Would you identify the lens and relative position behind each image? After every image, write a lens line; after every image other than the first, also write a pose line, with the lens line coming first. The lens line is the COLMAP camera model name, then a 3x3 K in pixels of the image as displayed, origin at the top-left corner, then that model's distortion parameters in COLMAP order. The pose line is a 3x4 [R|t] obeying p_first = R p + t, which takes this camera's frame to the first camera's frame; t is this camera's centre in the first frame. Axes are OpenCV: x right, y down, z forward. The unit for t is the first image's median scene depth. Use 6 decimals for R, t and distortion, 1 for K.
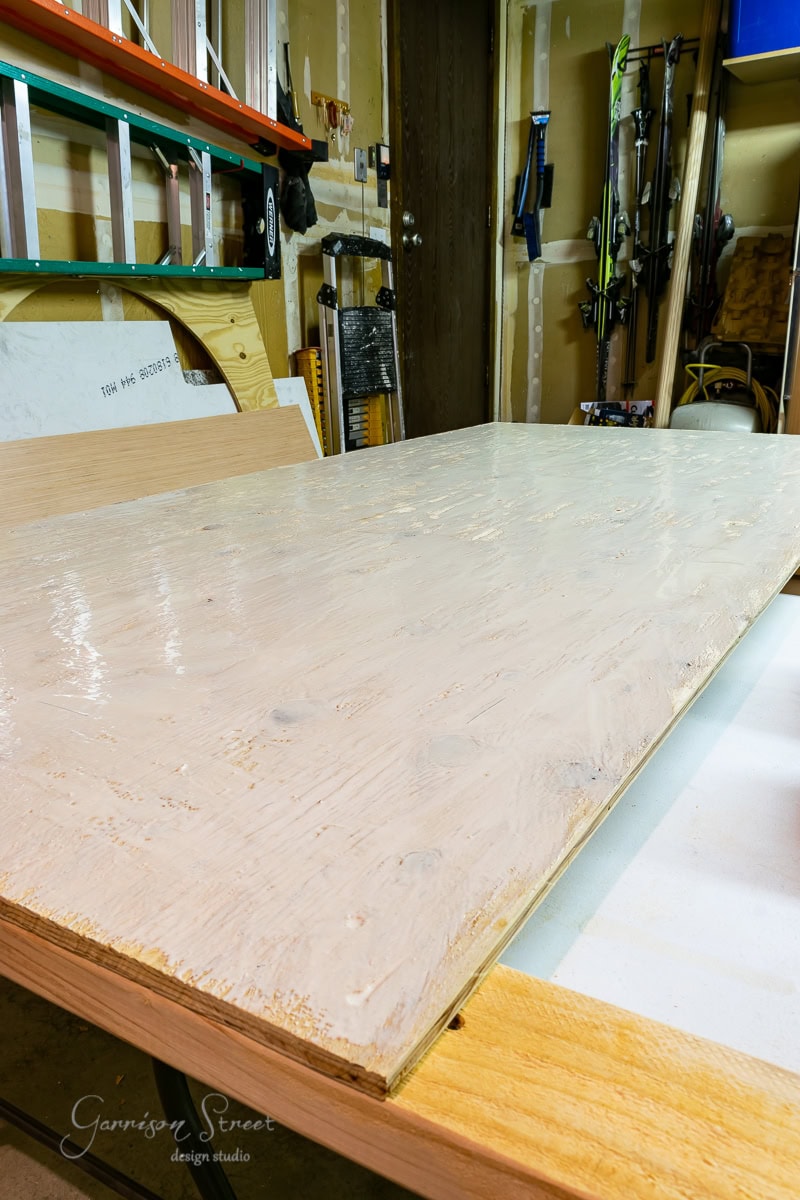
lens RADIAL K [[952.3, 0, 400.7], [0, 952.3, 614.9], [0, 0, 1]] dist [0.001867, -0.003809]
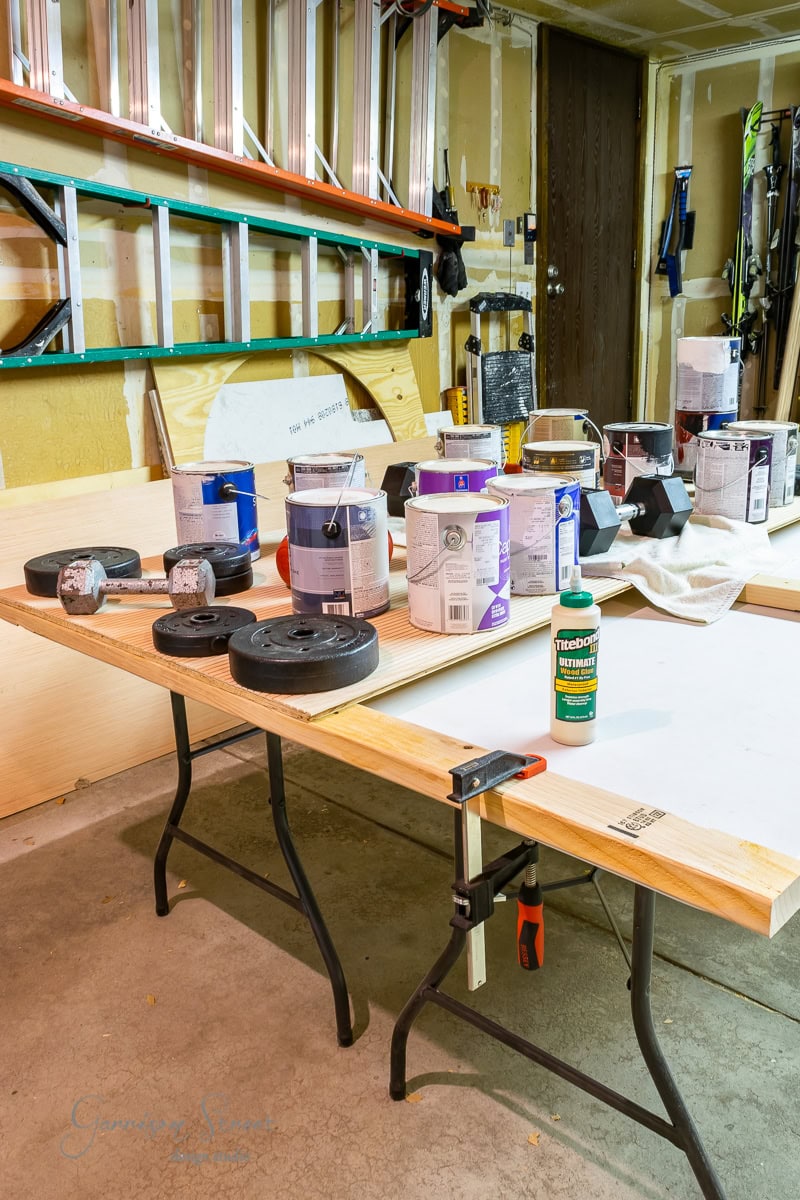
lens RADIAL K [[1187.8, 0, 400.0], [0, 1187.8, 600.0], [0, 0, 1]] dist [-0.009894, -0.011300]
pose [[0.971249, 0.046148, -0.233550, 0.200192], [-0.049251, 0.998759, -0.007468, 0.008271], [0.232915, 0.018755, 0.972316, -0.491404]]
